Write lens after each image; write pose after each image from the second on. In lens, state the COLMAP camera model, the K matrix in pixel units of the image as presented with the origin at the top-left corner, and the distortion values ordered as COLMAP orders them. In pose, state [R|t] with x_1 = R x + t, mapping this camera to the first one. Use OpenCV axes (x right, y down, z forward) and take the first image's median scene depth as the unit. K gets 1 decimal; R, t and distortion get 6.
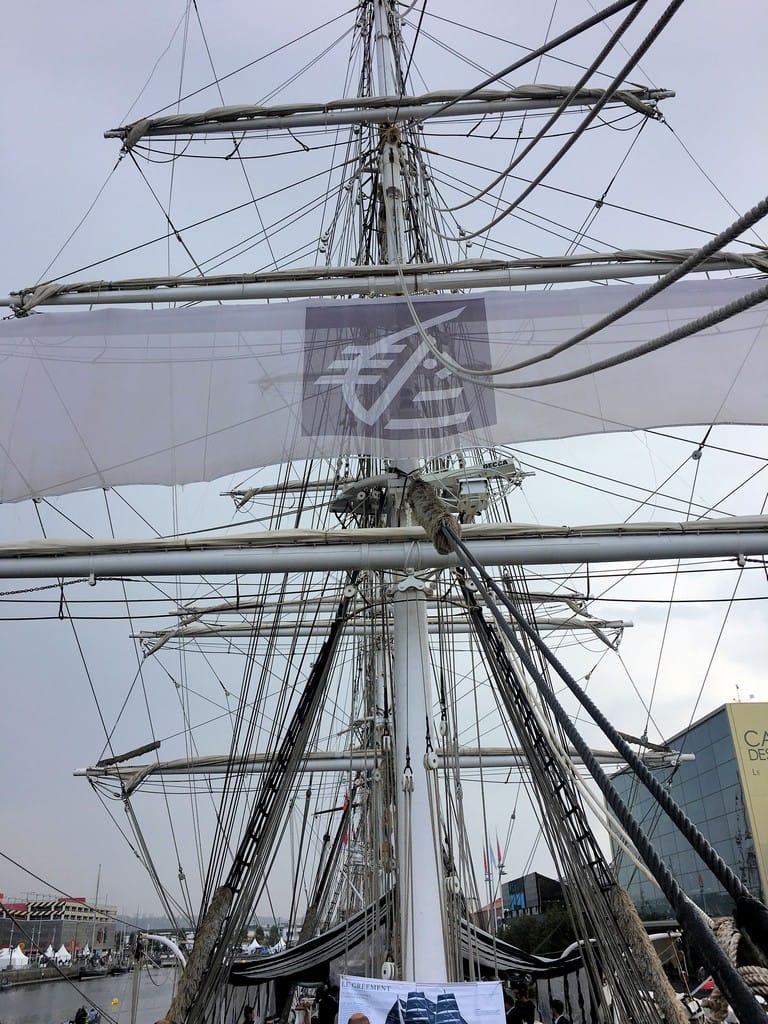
lens RADIAL K [[865.2, 0, 385.6], [0, 865.2, 515.8], [0, 0, 1]] dist [0.096183, -0.141274]
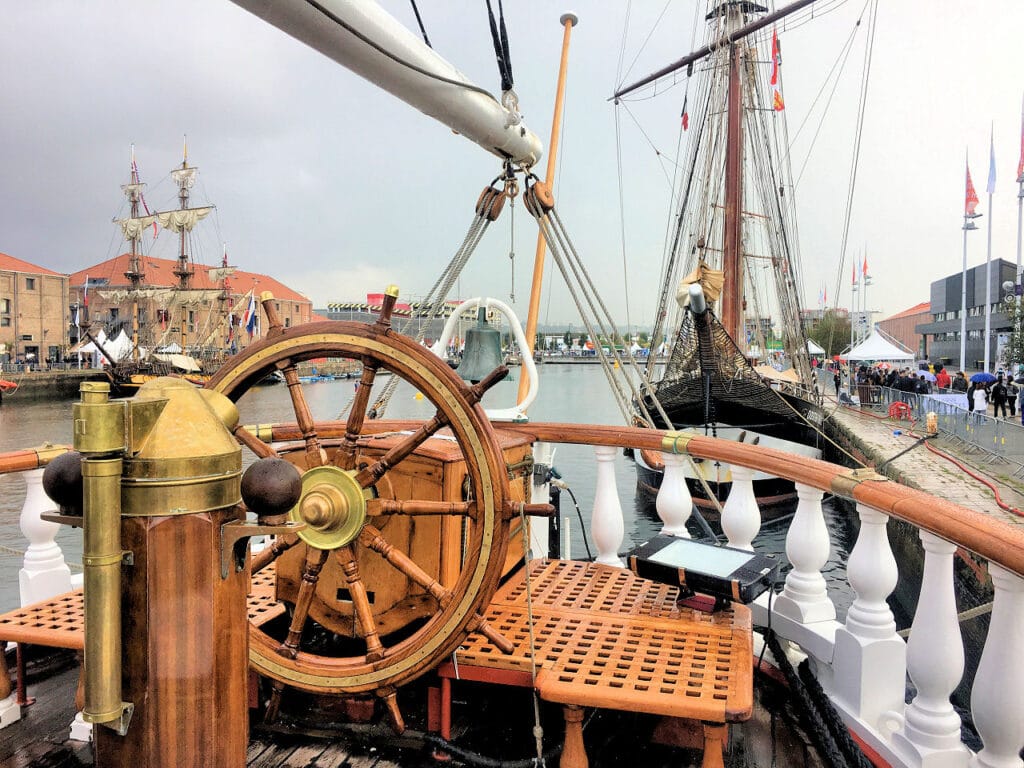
lens RADIAL K [[872.8, 0, 518.2], [0, 872.8, 381.1], [0, 0, 1]] dist [0.092326, -0.123719]
pose [[0.958511, 0.040052, -0.282226, 0.060944], [0.097413, 0.884449, 0.456356, 0.732590], [0.267893, -0.464915, 0.843853, 1.420022]]
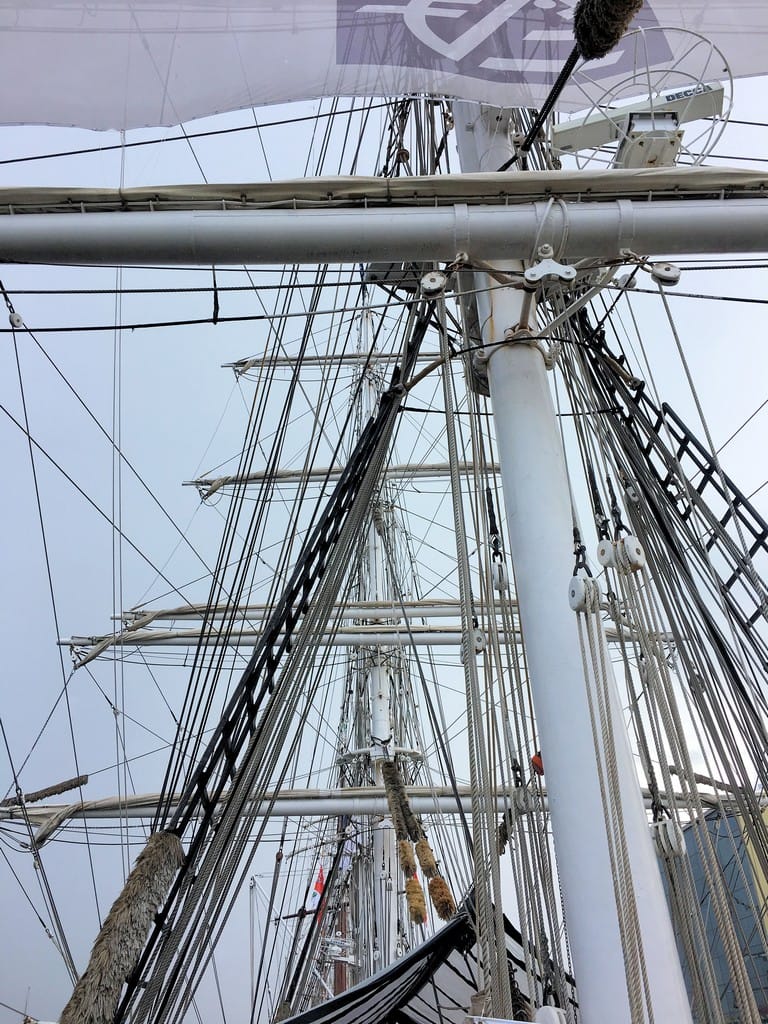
lens RADIAL K [[872.8, 0, 384.0], [0, 872.8, 512.0], [0, 0, 1]] dist [0.092326, -0.123719]
pose [[0.998977, 0.025925, 0.037043, -0.032401], [-0.021484, 0.993062, -0.115611, 0.106811], [-0.039783, 0.114697, 0.992604, 0.186921]]
